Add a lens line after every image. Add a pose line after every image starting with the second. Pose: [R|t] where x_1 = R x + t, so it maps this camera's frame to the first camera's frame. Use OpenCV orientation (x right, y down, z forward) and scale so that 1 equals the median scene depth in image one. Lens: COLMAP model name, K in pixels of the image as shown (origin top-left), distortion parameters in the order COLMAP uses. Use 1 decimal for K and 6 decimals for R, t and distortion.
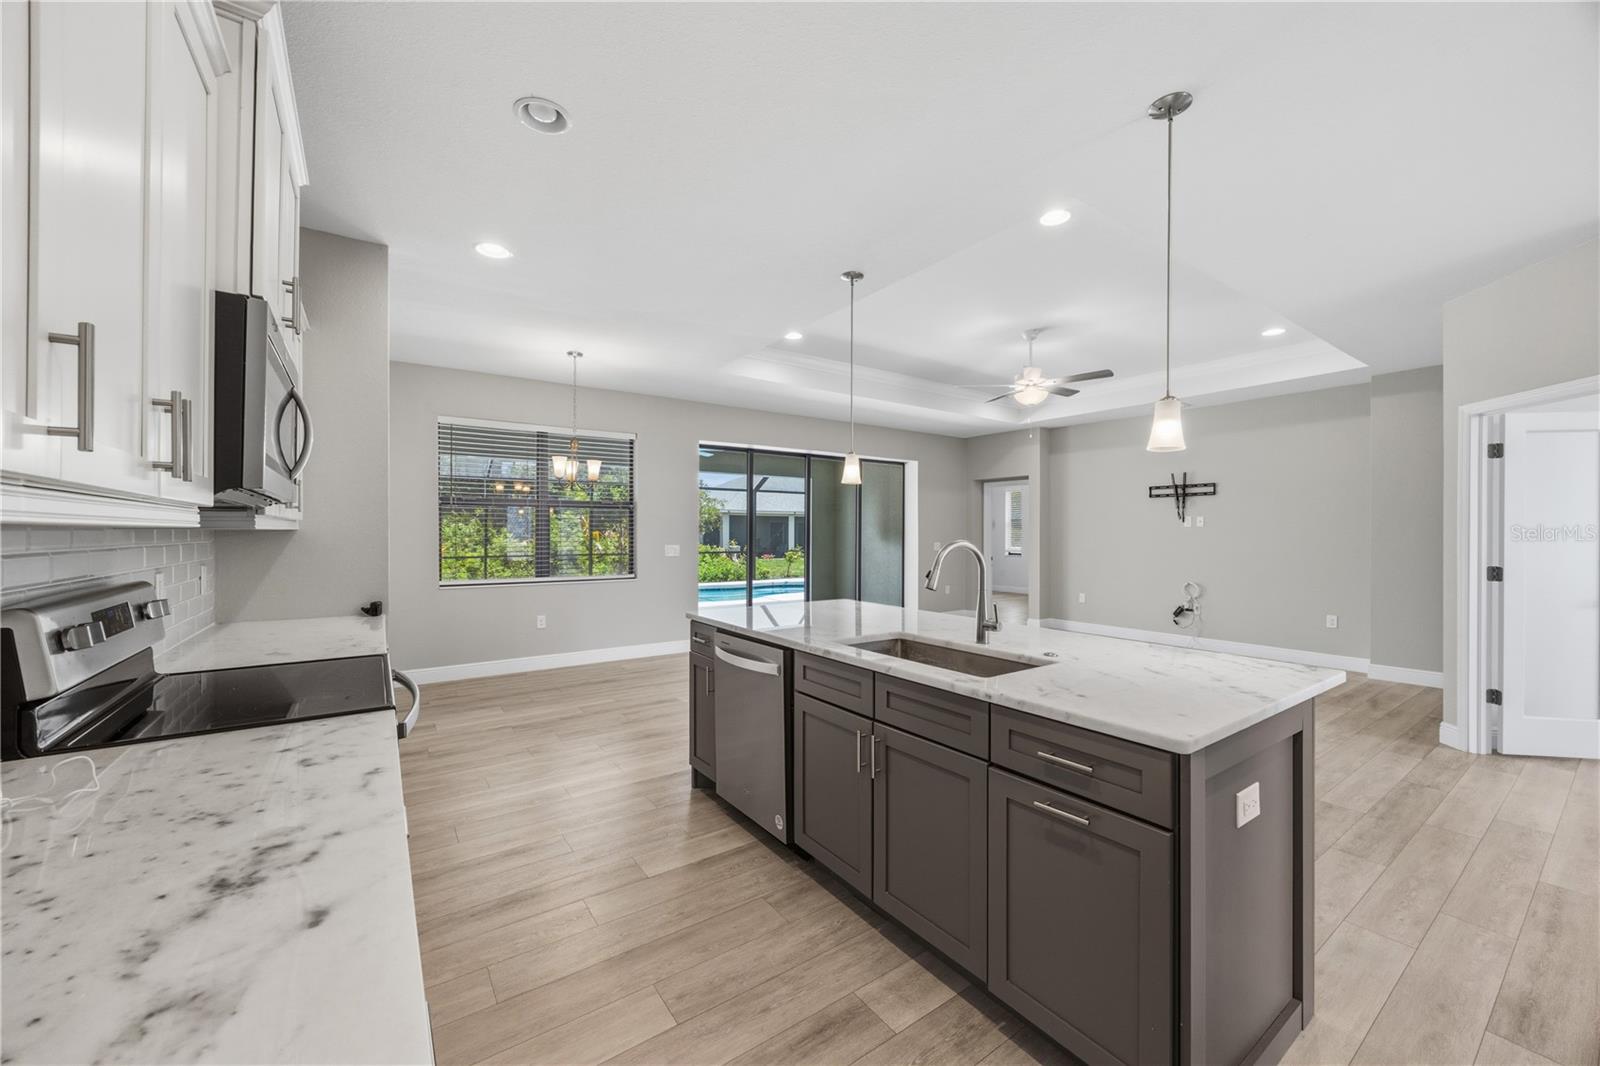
lens RADIAL K [[609.3, 0, 806.8], [0, 609.3, 532.8], [0, 0, 1]] dist [-0.001924, -0.000096]
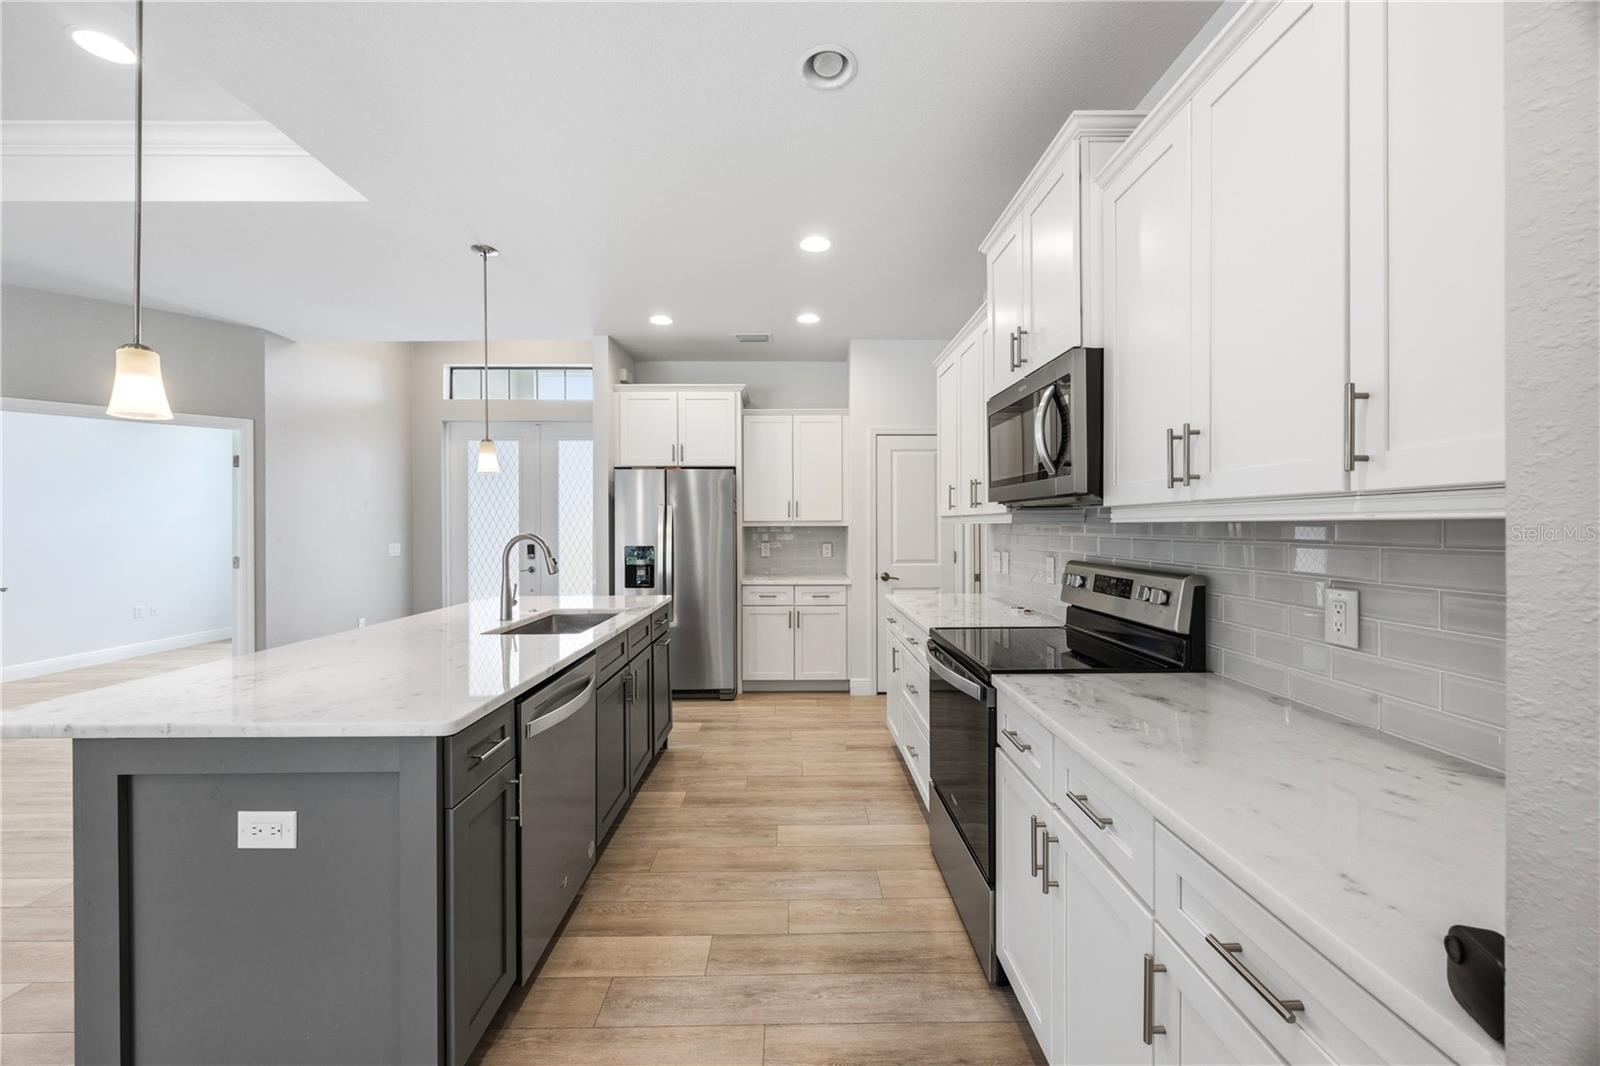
lens RADIAL K [[609.3, 0, 796.4], [0, 609.3, 527.1], [0, 0, 1]] dist [-0.001924, -0.000096]
pose [[-0.817938, -0.000803, 0.575305, -0.278268], [0.001000, 0.999996, 0.002817, -0.001027], [-0.575305, 0.002880, -0.817934, 0.536671]]
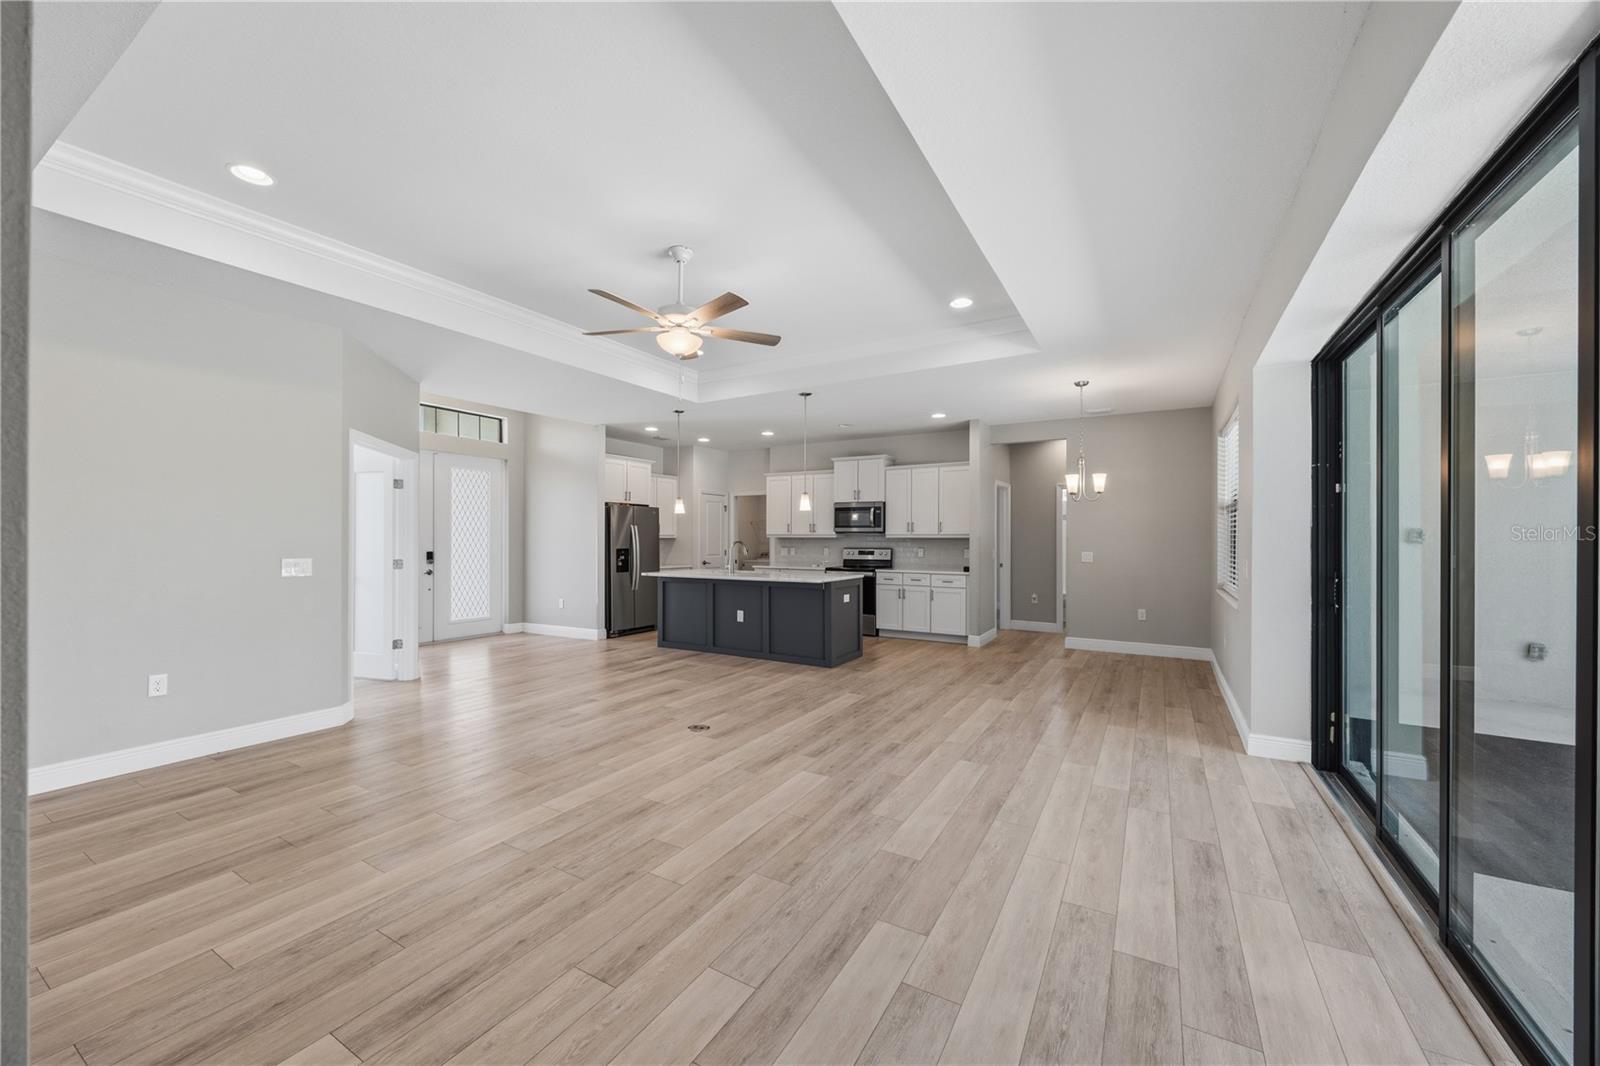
lens RADIAL K [[609.3, 0, 798.8], [0, 609.3, 540.2], [0, 0, 1]] dist [-0.001924, -0.000096]
pose [[-0.915093, -0.001818, -0.403239, 0.401326], [-0.003169, 0.999991, 0.002683, 0.000504], [0.403231, 0.003733, -0.915091, 1.300329]]
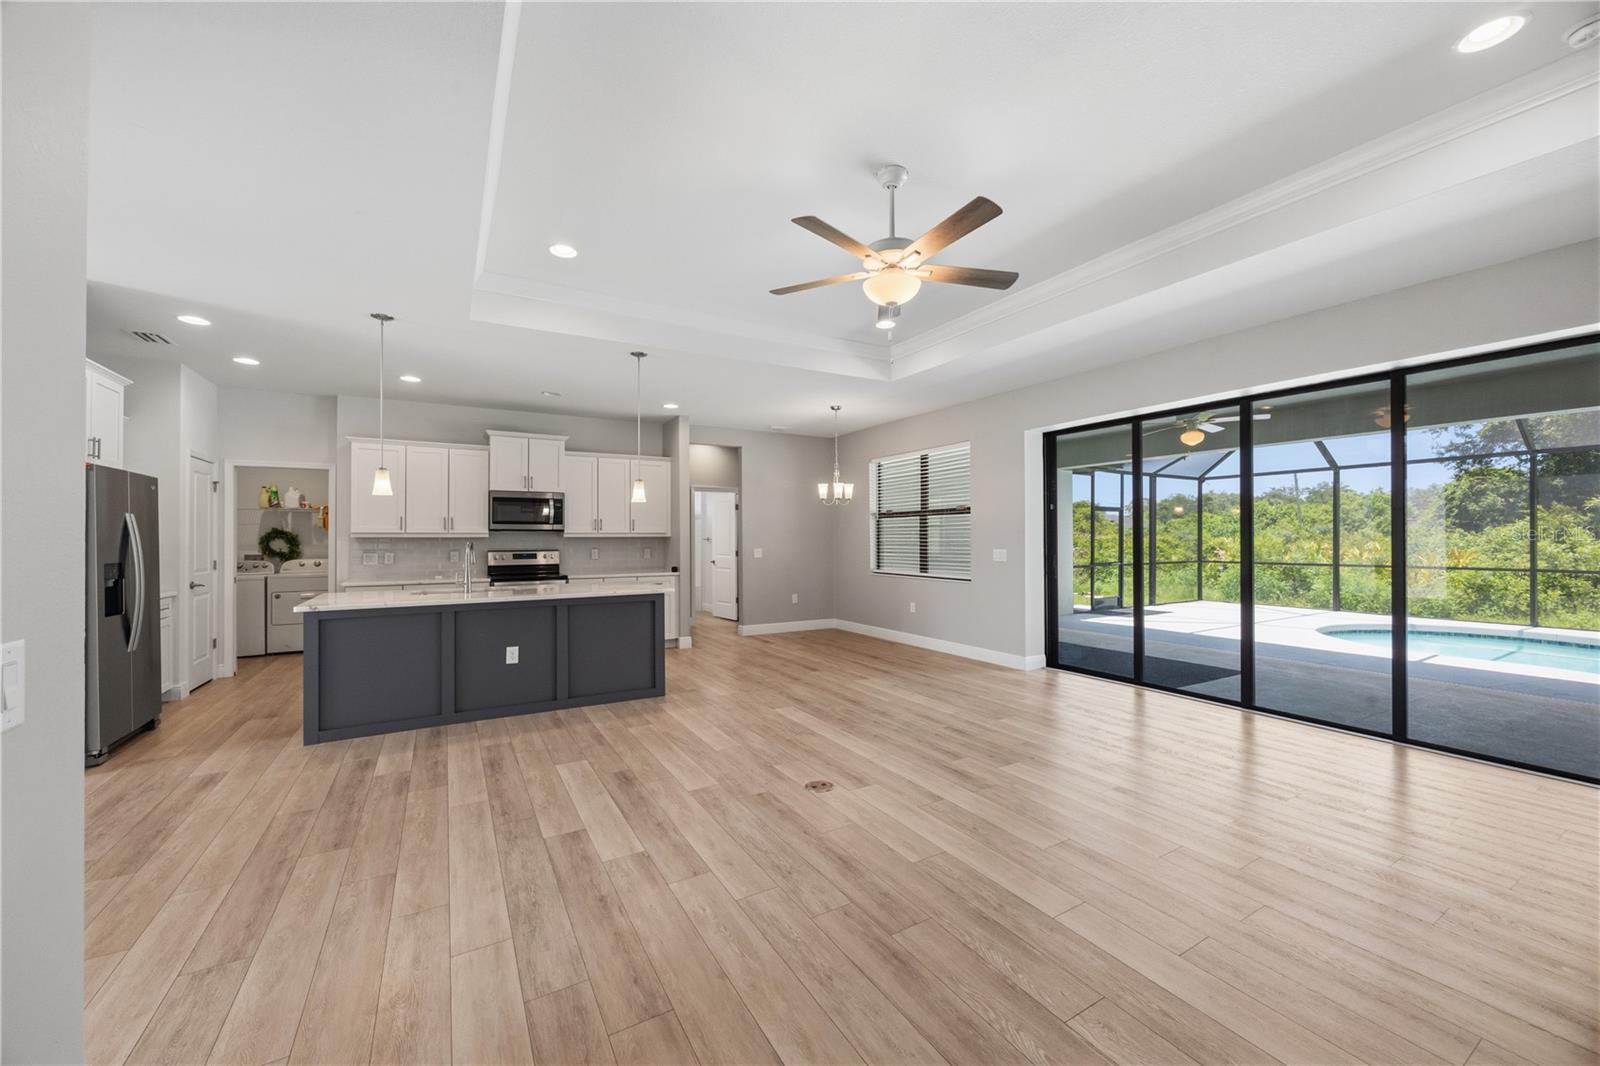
lens RADIAL K [[609.3, 0, 796.7], [0, 609.3, 532.6], [0, 0, 1]] dist [-0.001924, -0.000096]
pose [[-0.096268, -0.007667, -0.995326, 0.708428], [0.003241, 0.999963, -0.008016, 0.000405], [0.995350, -0.003997, -0.096239, 0.739088]]
